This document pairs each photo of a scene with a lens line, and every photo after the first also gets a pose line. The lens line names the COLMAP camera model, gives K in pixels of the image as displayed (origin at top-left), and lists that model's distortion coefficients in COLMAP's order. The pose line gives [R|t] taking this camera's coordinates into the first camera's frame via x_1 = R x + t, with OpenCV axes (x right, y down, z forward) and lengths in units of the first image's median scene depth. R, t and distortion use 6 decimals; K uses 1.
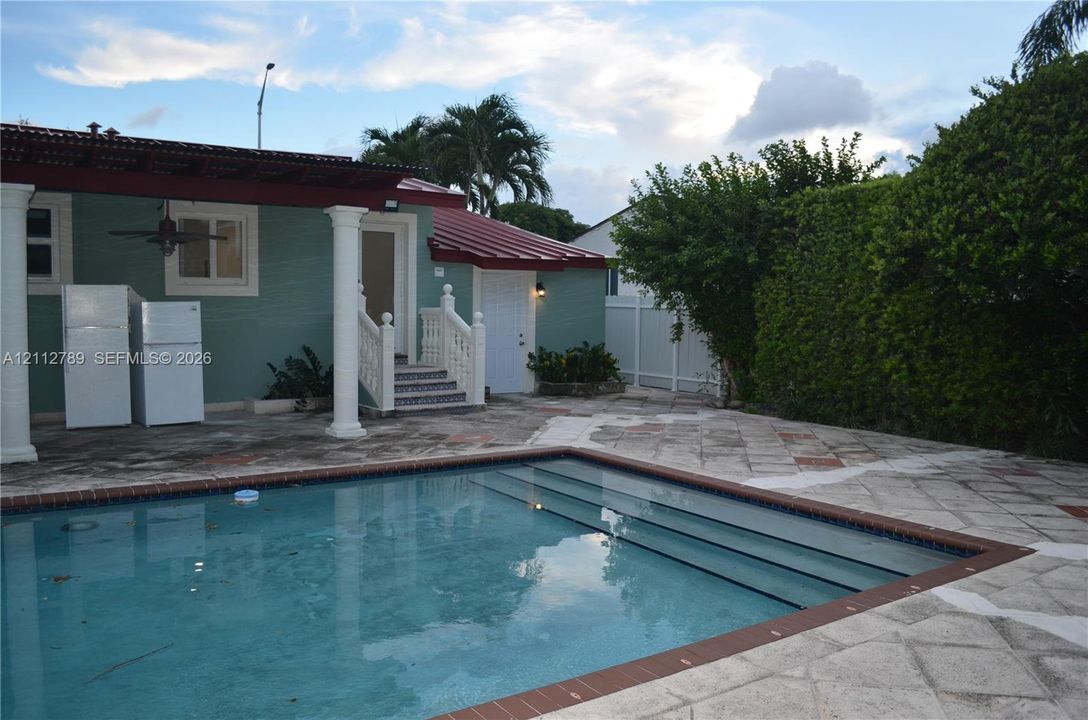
lens RADIAL K [[850.5, 0, 547.8], [0, 850.5, 361.9], [0, 0, 1]] dist [-0.083384, 0.013046]
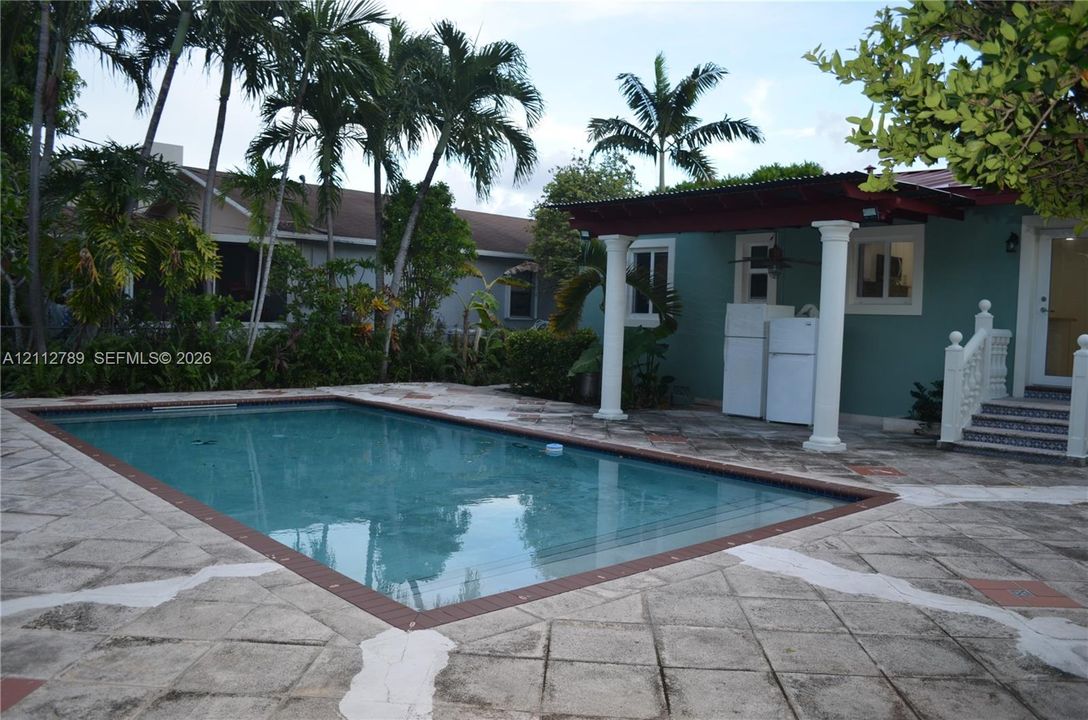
lens RADIAL K [[850.5, 0, 547.8], [0, 850.5, 361.9], [0, 0, 1]] dist [-0.083384, 0.013046]
pose [[0.140369, 0.043913, -0.989125, 0.975856], [-0.091881, 0.995283, 0.031148, -0.023274], [0.985827, 0.086509, 0.143742, 0.743387]]
